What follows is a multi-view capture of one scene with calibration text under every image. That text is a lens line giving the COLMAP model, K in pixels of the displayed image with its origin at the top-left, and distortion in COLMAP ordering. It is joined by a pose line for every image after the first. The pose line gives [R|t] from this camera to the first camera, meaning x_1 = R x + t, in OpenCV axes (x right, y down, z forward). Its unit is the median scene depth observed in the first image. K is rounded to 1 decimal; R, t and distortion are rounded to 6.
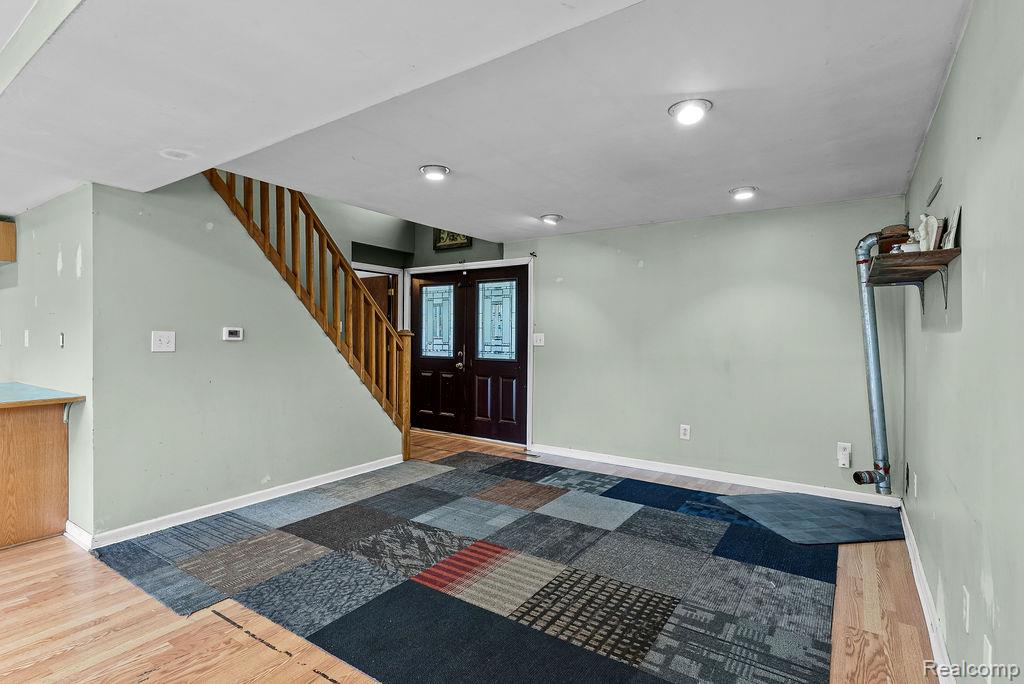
lens RADIAL K [[506.4, 0, 509.5], [0, 506.4, 337.4], [0, 0, 1]] dist [-0.002663, 0.000477]
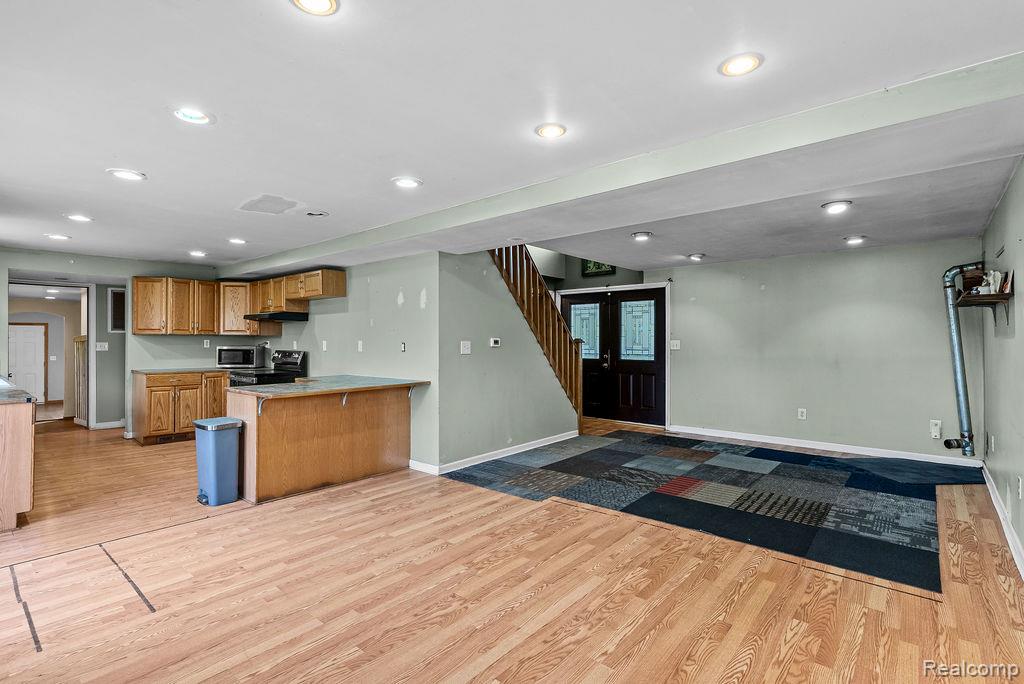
lens RADIAL K [[490.2, 0, 508.5], [0, 490.2, 337.8], [0, 0, 1]] dist [-0.000021, -0.000097]
pose [[0.993779, -0.007991, -0.111080, -0.377783], [0.006647, 0.999900, -0.012467, -0.002302], [0.111169, 0.011651, 0.993733, -0.499878]]
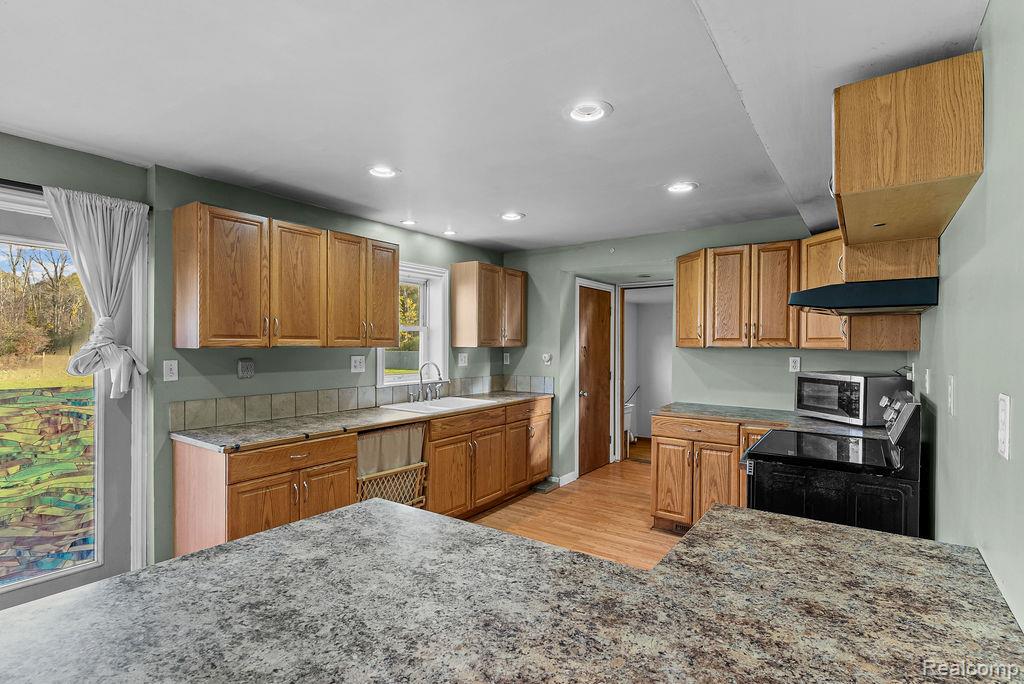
lens RADIAL K [[499.7, 0, 511.0], [0, 499.7, 347.3], [0, 0, 1]] dist [0.000243, 0.000070]
pose [[-0.017423, -0.002896, -0.999844, -0.775492], [-0.009192, 0.999954, -0.002737, -0.041100], [0.999806, 0.009142, -0.017449, 0.834779]]
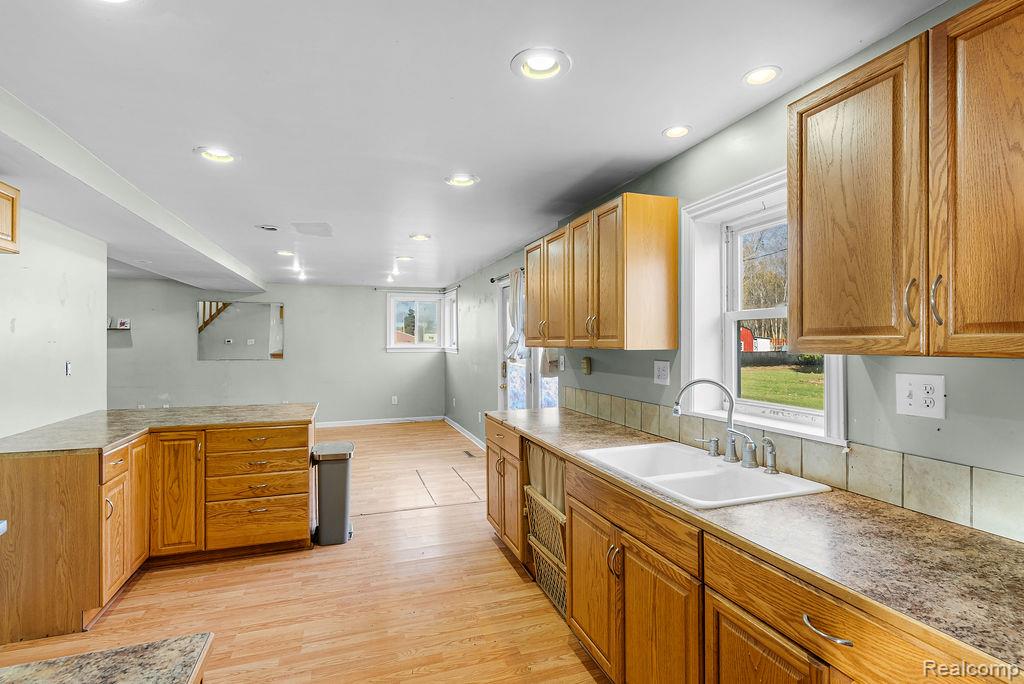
lens RADIAL K [[493.4, 0, 501.0], [0, 493.4, 345.1], [0, 0, 1]] dist [0.002632, -0.000548]
pose [[-0.785730, -0.008738, 0.618507, -2.191127], [0.001342, 0.999874, 0.015831, -0.060126], [-0.618568, 0.013269, -0.785620, 1.244776]]
